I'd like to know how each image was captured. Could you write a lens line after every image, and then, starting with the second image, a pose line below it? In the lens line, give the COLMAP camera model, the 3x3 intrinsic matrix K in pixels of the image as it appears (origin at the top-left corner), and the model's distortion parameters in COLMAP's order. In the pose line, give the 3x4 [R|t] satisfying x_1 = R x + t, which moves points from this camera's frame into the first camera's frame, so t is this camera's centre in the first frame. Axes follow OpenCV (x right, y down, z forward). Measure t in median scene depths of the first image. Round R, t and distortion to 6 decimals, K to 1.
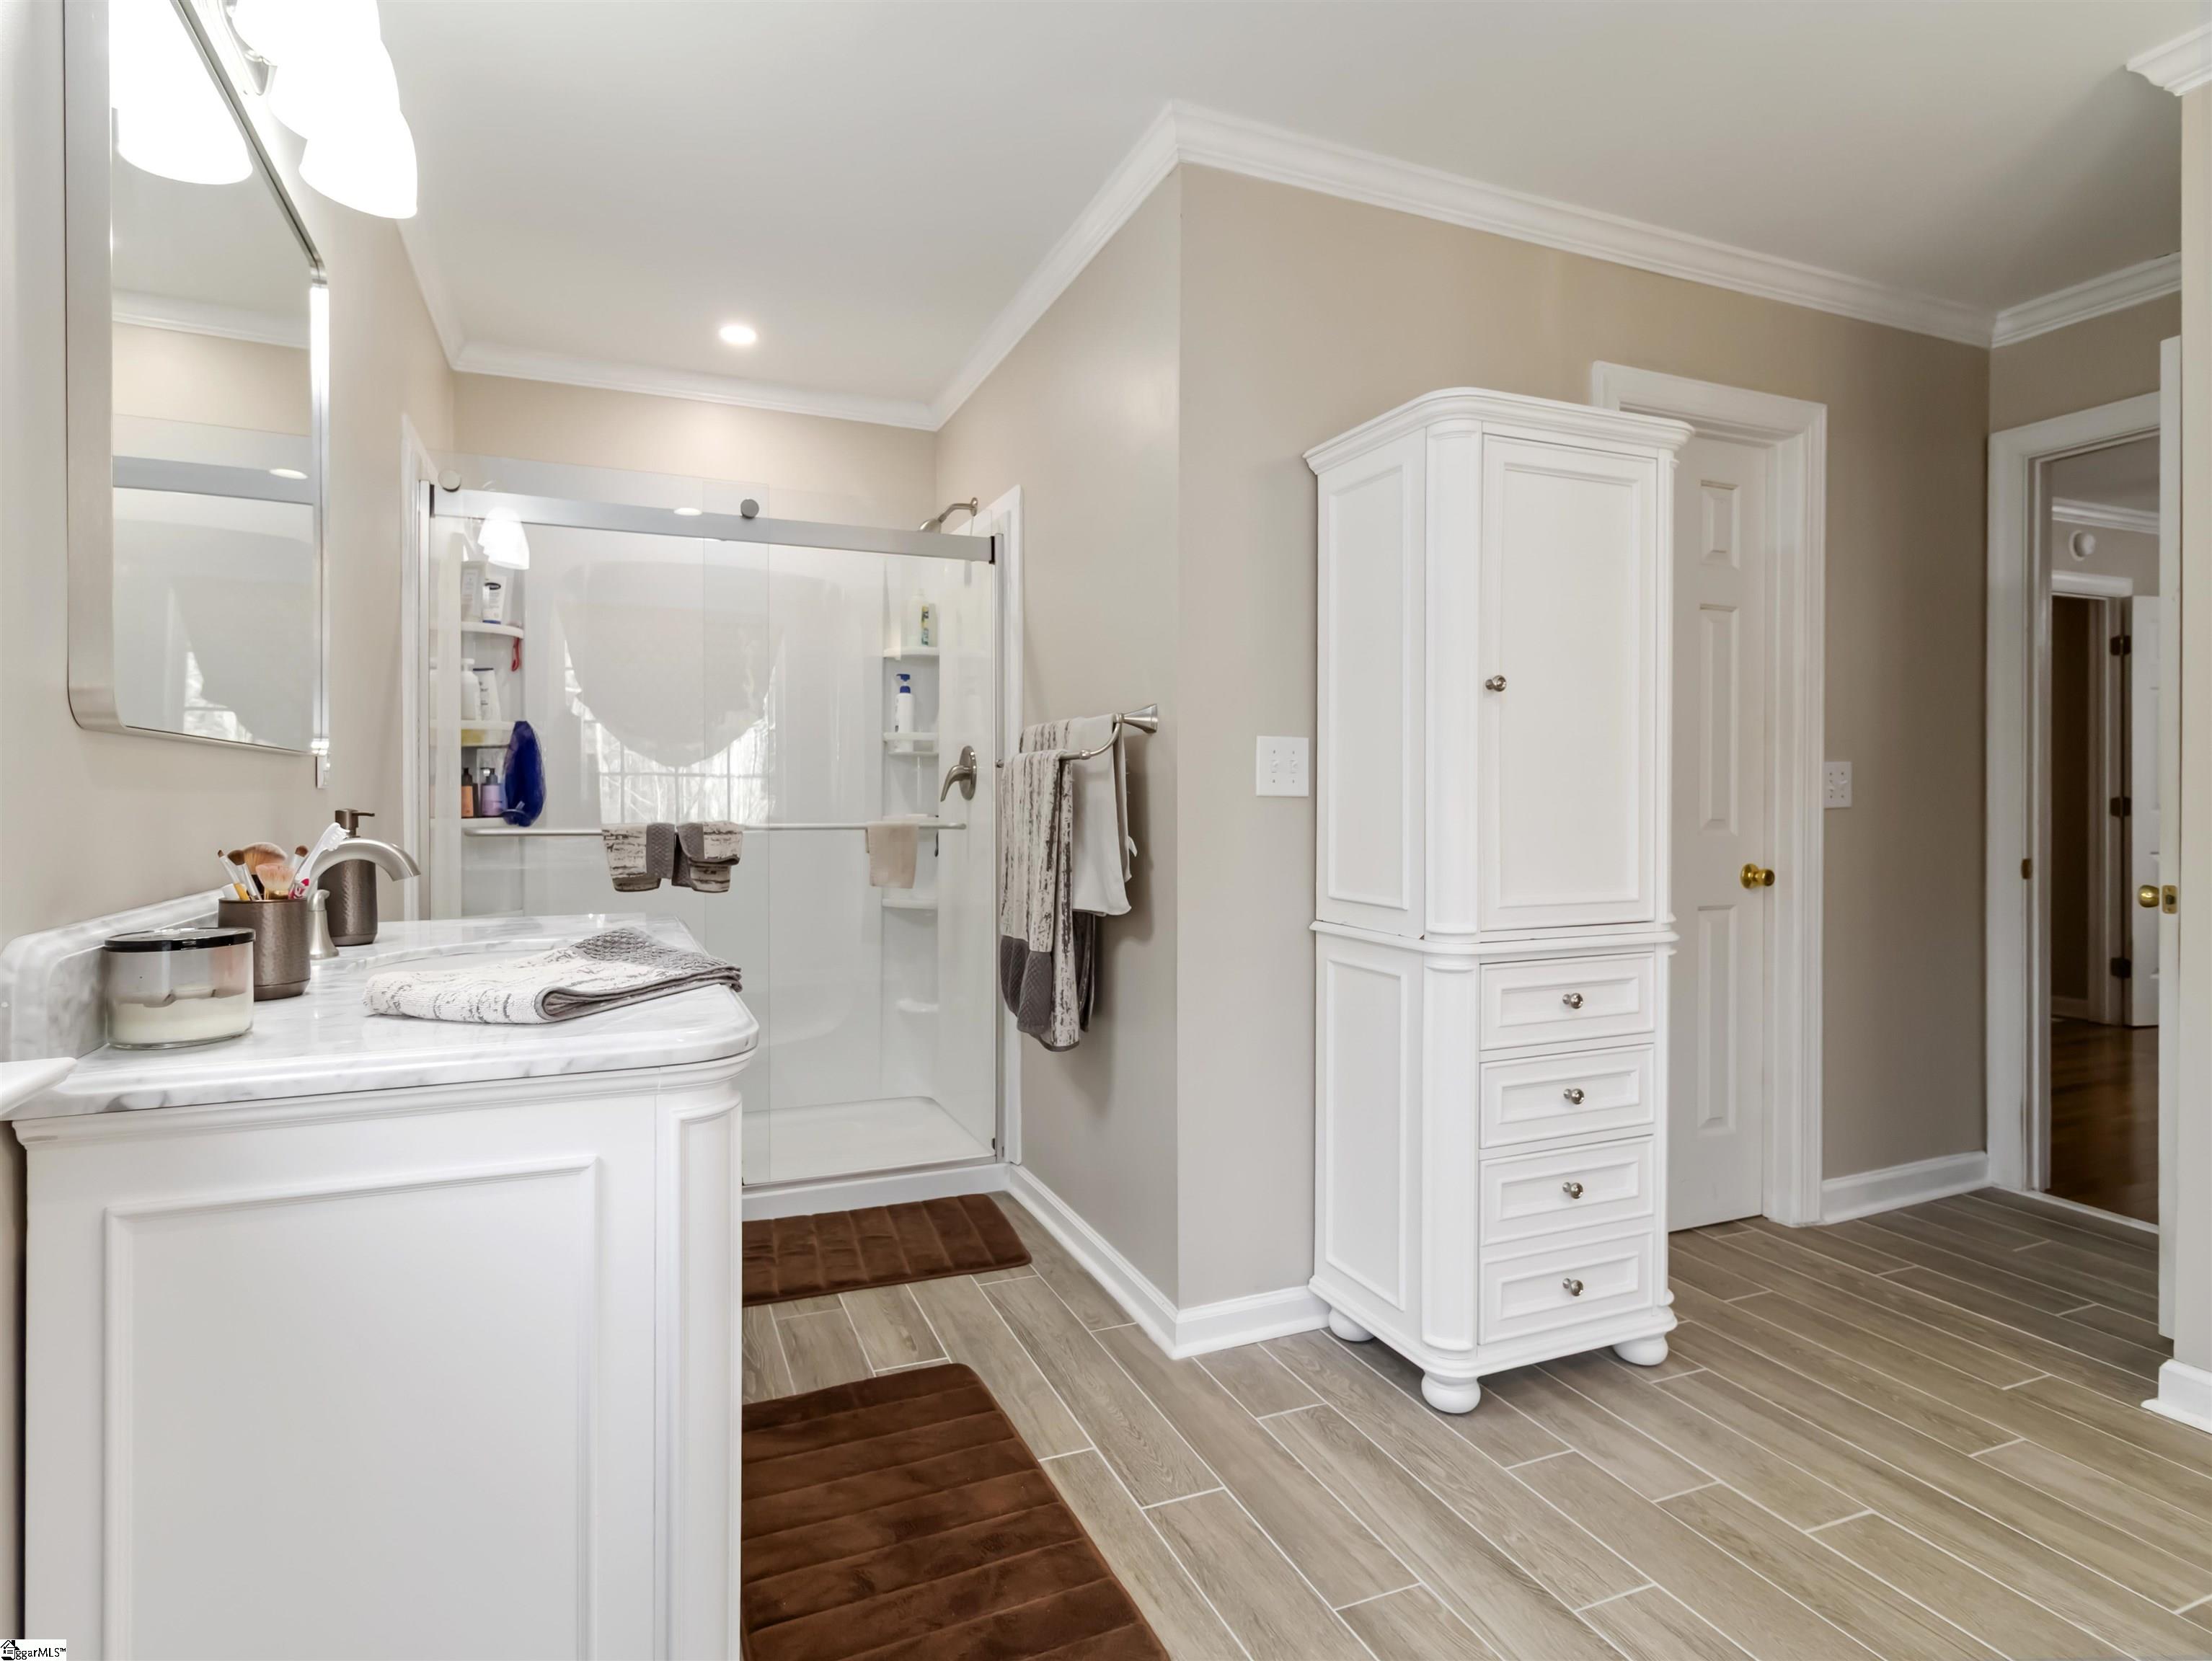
lens RADIAL K [[1175.4, 0, 1111.3], [0, 1175.4, 812.2], [0, 0, 1]] dist [-0.002906, 0.000475]
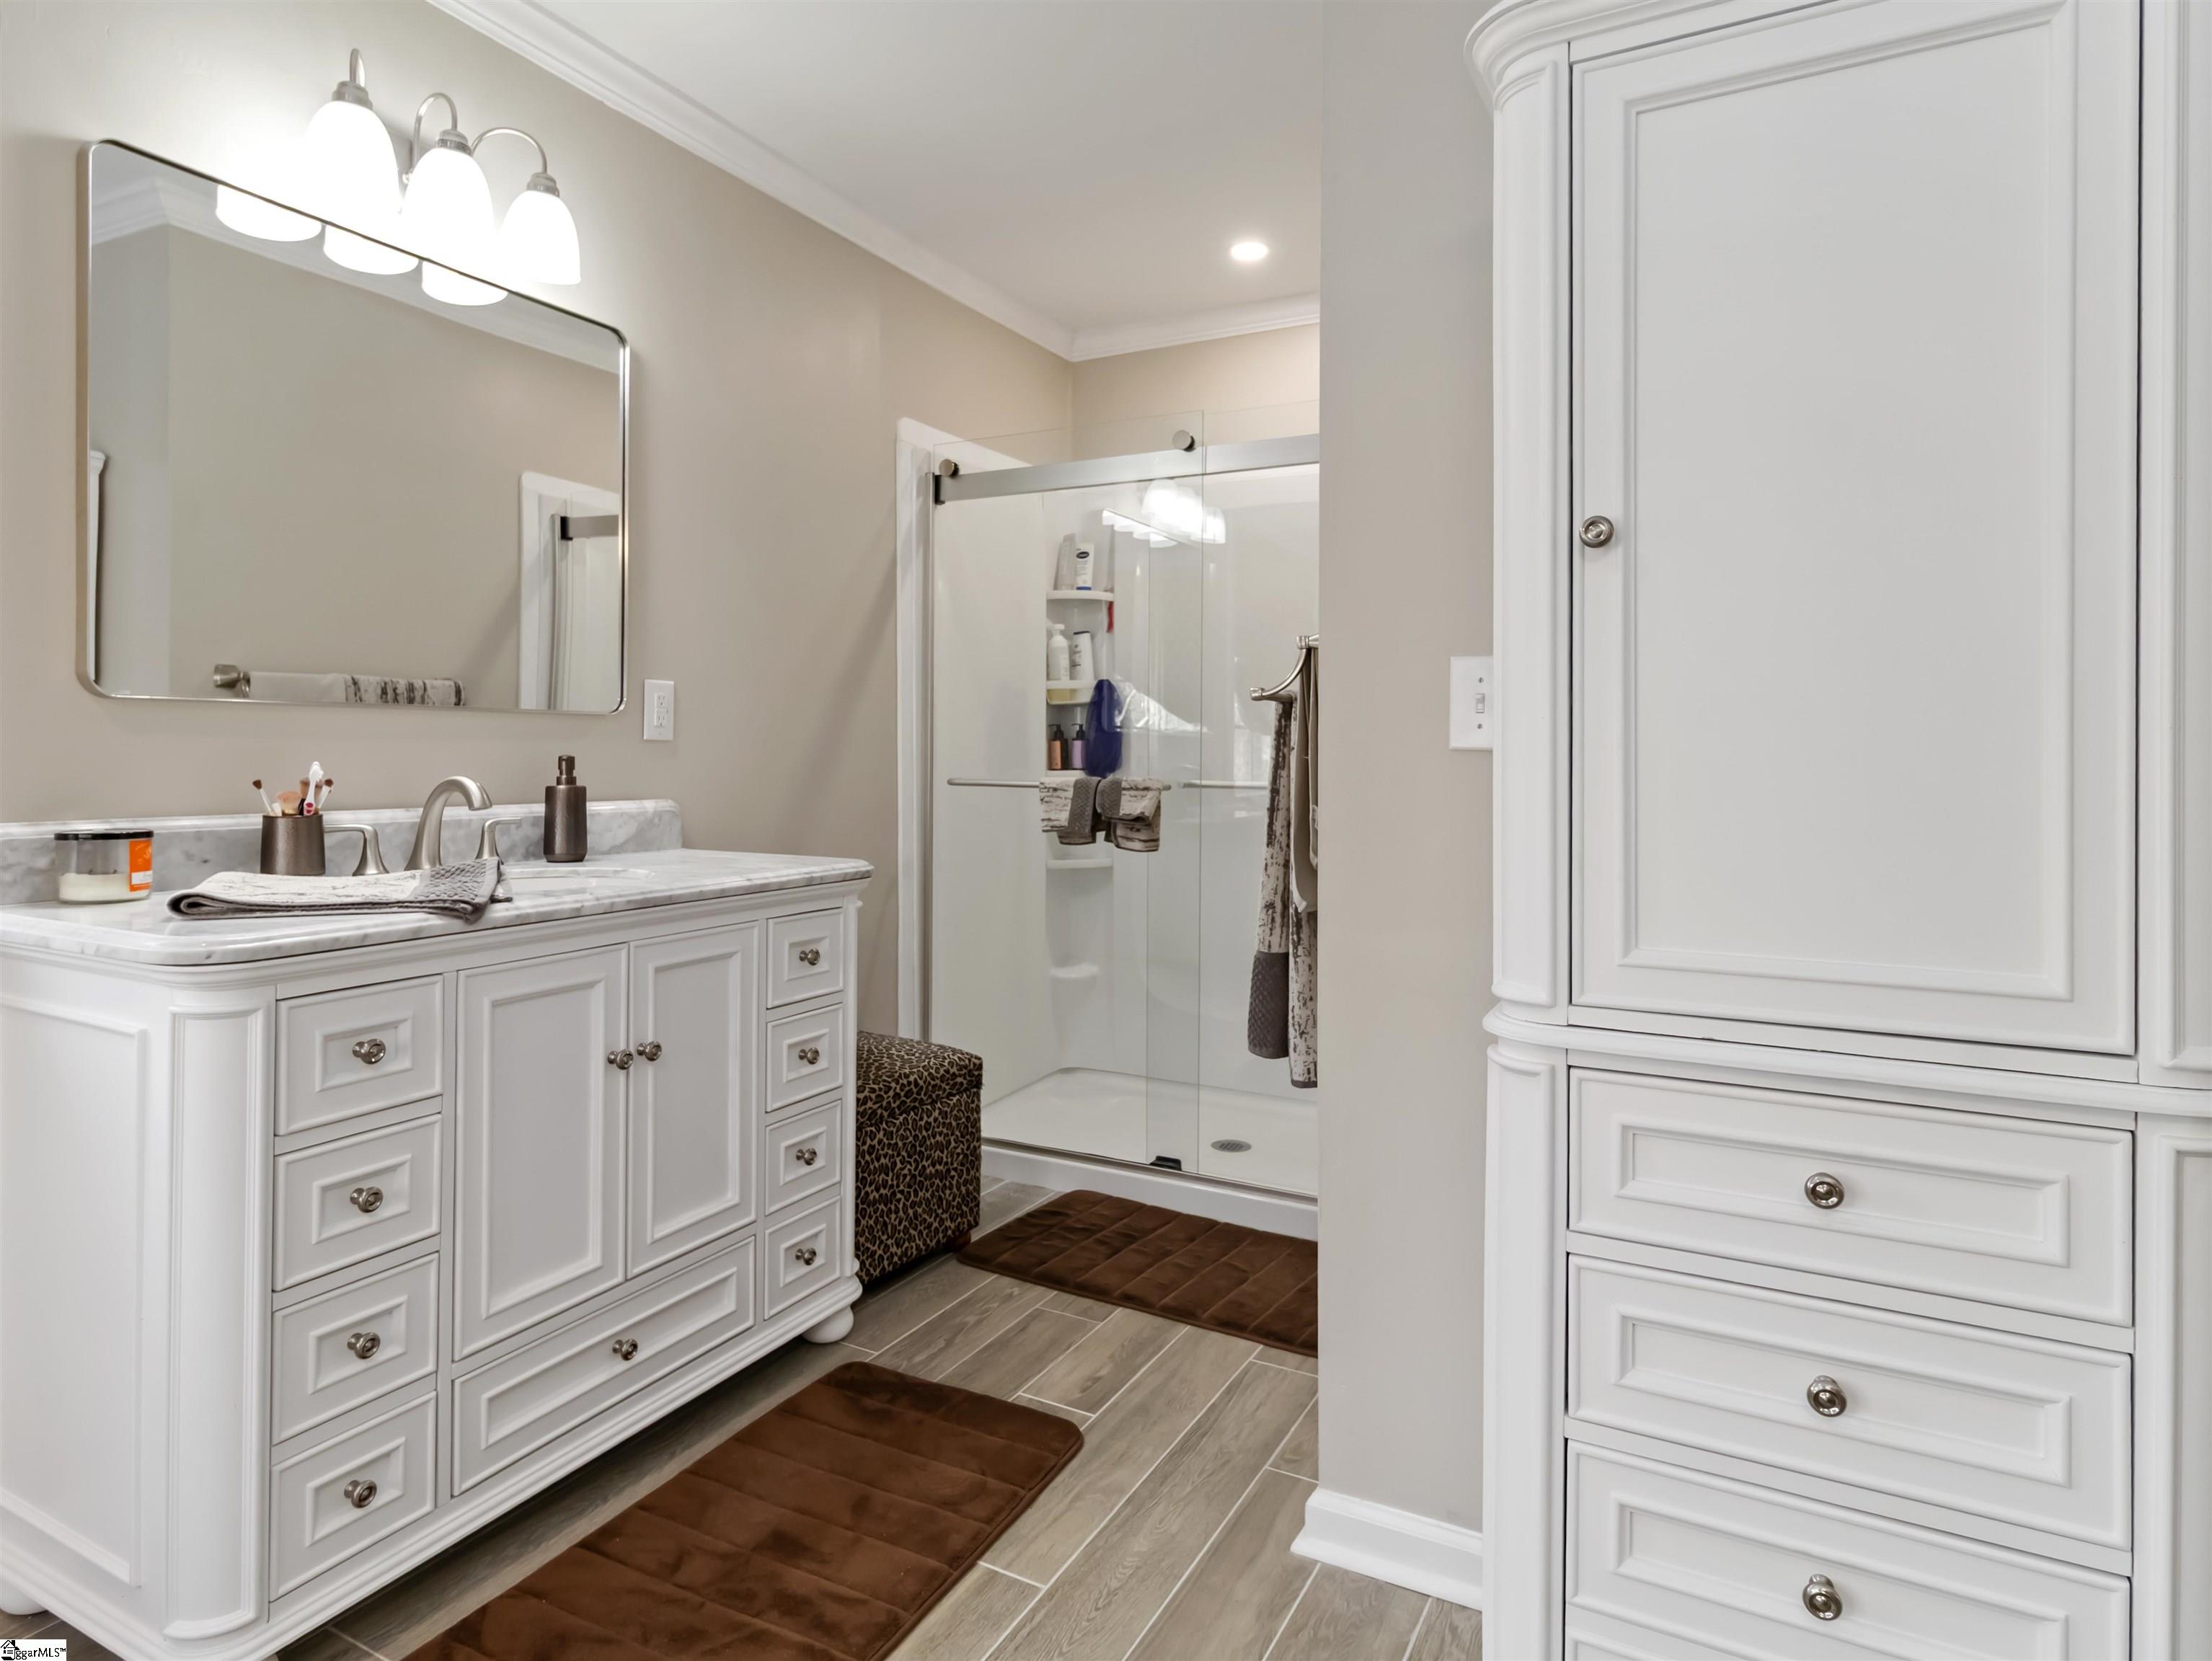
lens RADIAL K [[1252.0, 0, 1099.7], [0, 1252.0, 758.1], [0, 0, 1]] dist [-0.009797, -0.002234]
pose [[0.627055, 0.007506, -0.778939, 0.481365], [-0.016904, 0.999849, -0.003973, -0.002875], [0.778792, 0.015658, 0.627087, 0.375867]]
